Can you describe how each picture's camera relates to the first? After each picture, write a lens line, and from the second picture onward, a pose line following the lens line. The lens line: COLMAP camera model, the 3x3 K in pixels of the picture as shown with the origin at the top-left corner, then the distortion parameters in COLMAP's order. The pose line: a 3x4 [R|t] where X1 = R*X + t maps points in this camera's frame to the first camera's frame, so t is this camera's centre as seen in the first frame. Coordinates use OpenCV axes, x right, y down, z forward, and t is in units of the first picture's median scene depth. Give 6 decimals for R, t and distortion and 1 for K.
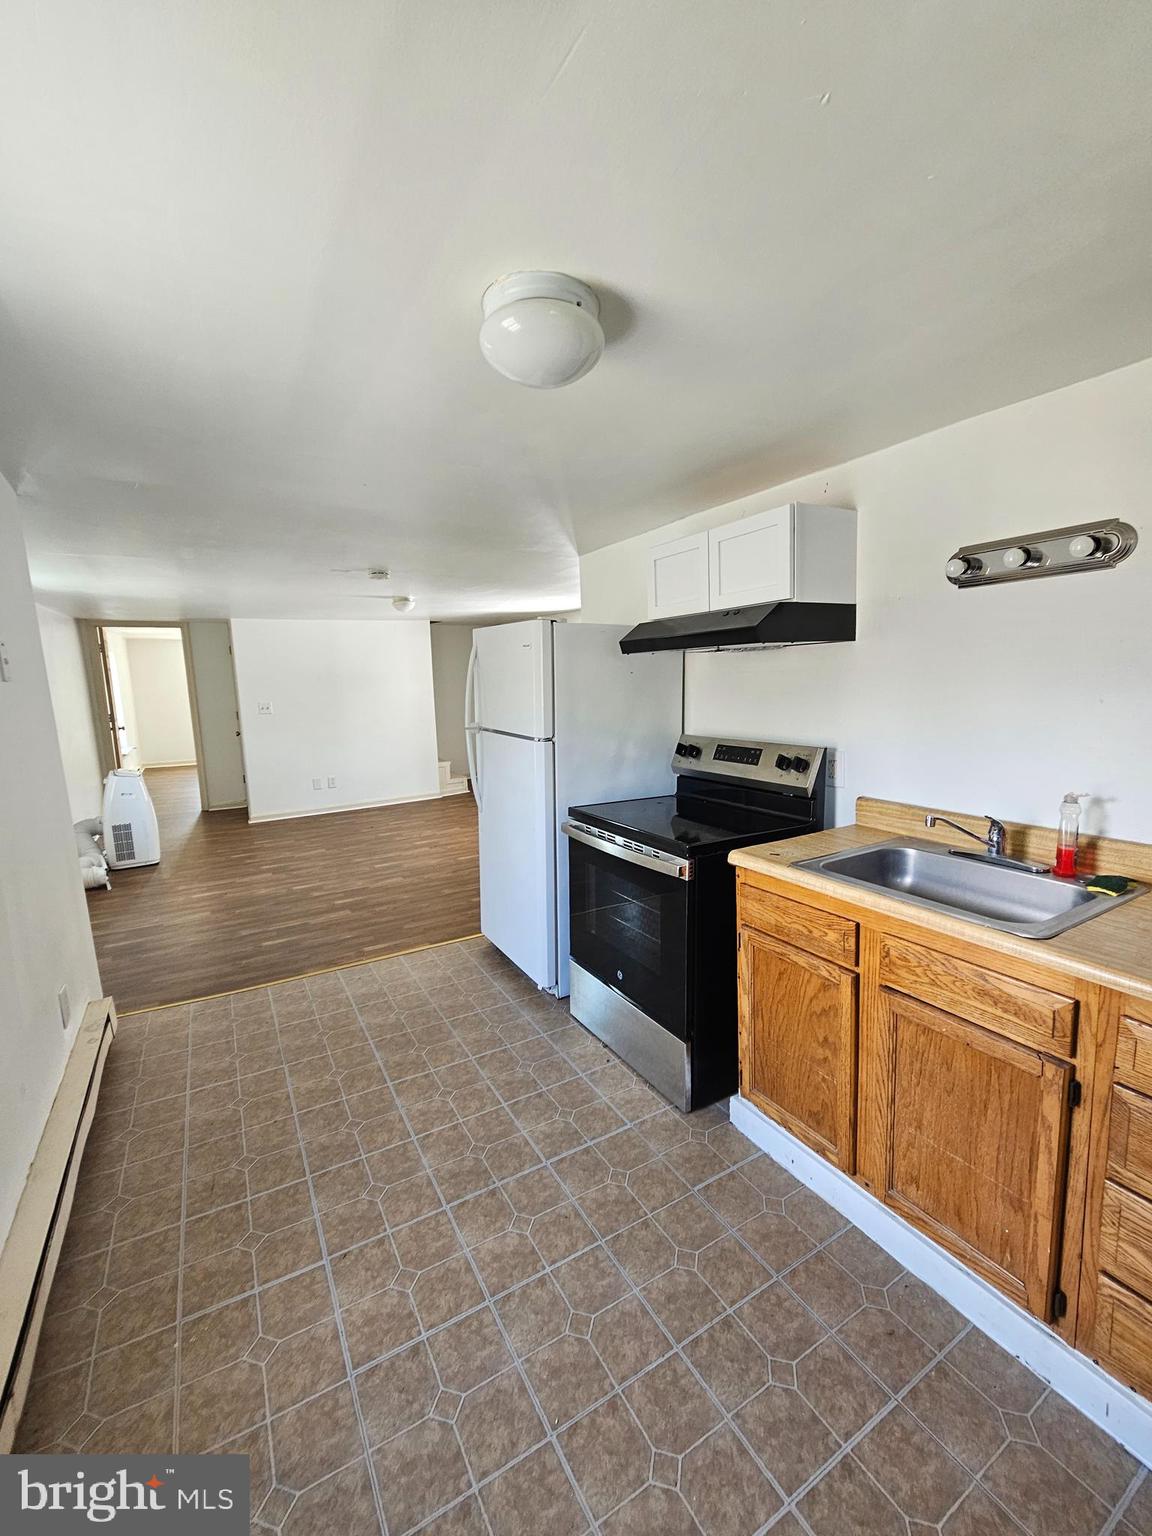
lens RADIAL K [[620.9, 0, 584.0], [0, 620.9, 761.8], [0, 0, 1]] dist [-0.009236, -0.001237]
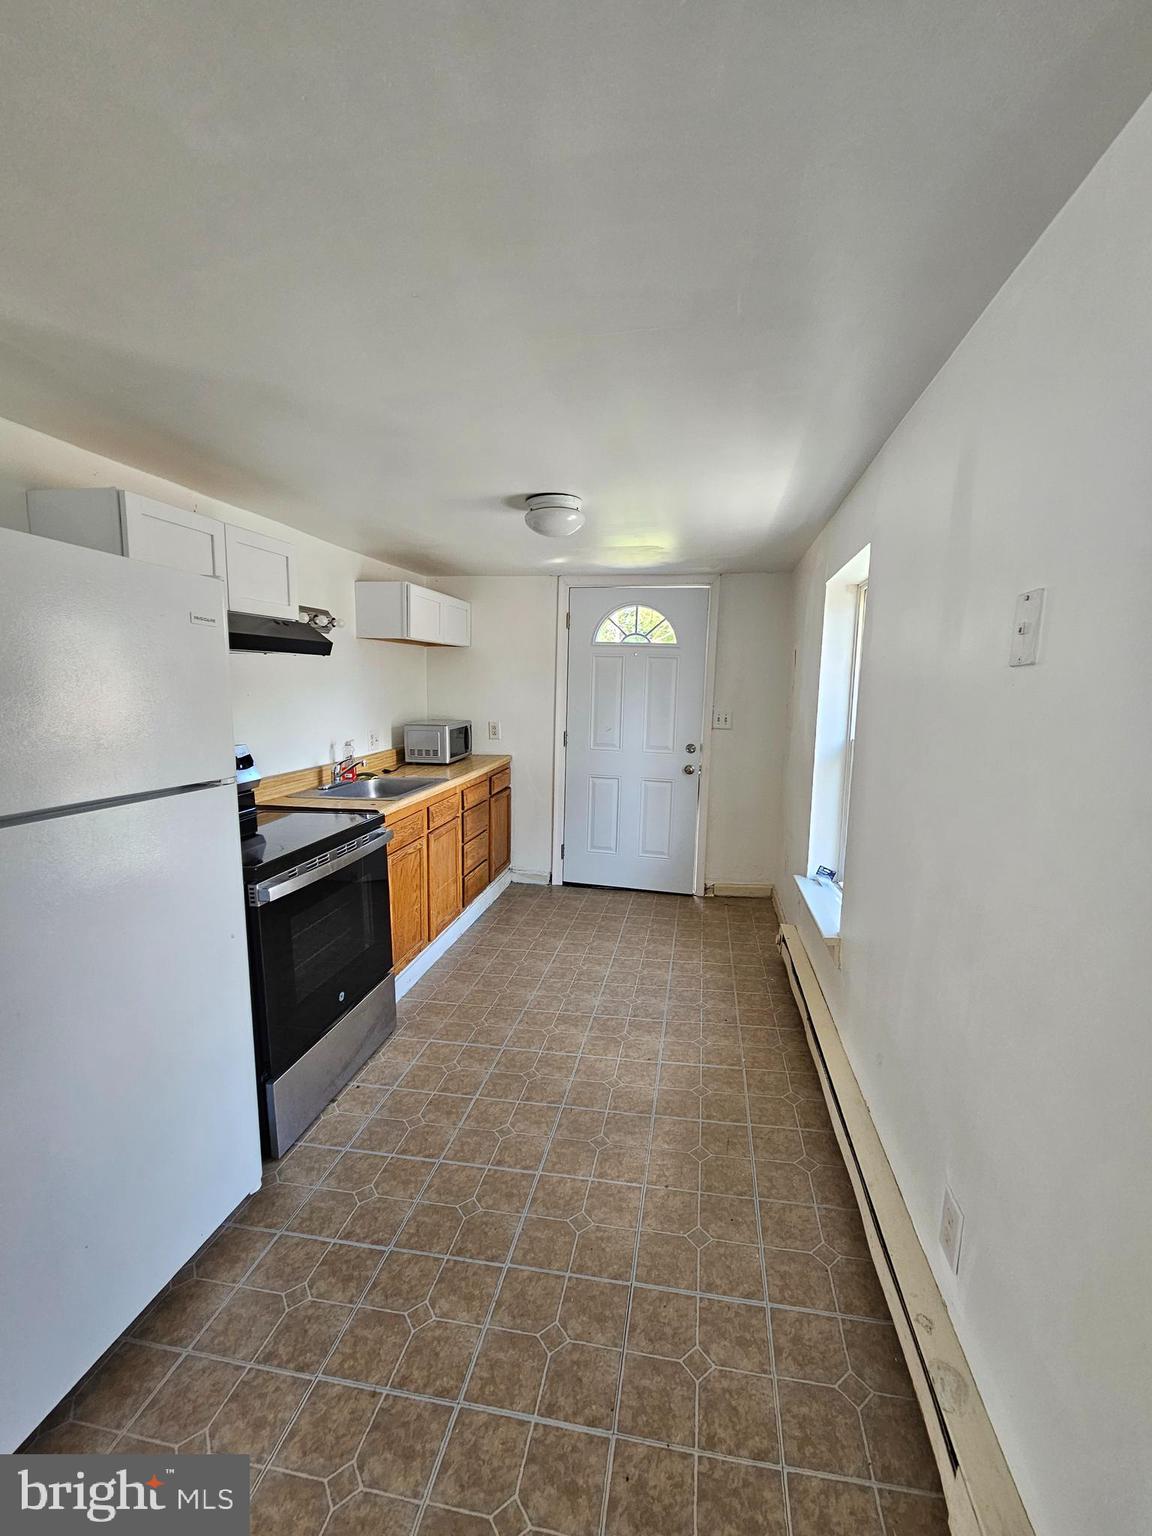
lens RADIAL K [[620.9, 0, 578.1], [0, 620.9, 768.5], [0, 0, 1]] dist [-0.009236, -0.001237]
pose [[-0.737445, -0.079187, 0.670749, -0.862243], [0.093648, 0.971523, 0.217656, -0.174114], [-0.668883, 0.223323, -0.709029, 1.431943]]
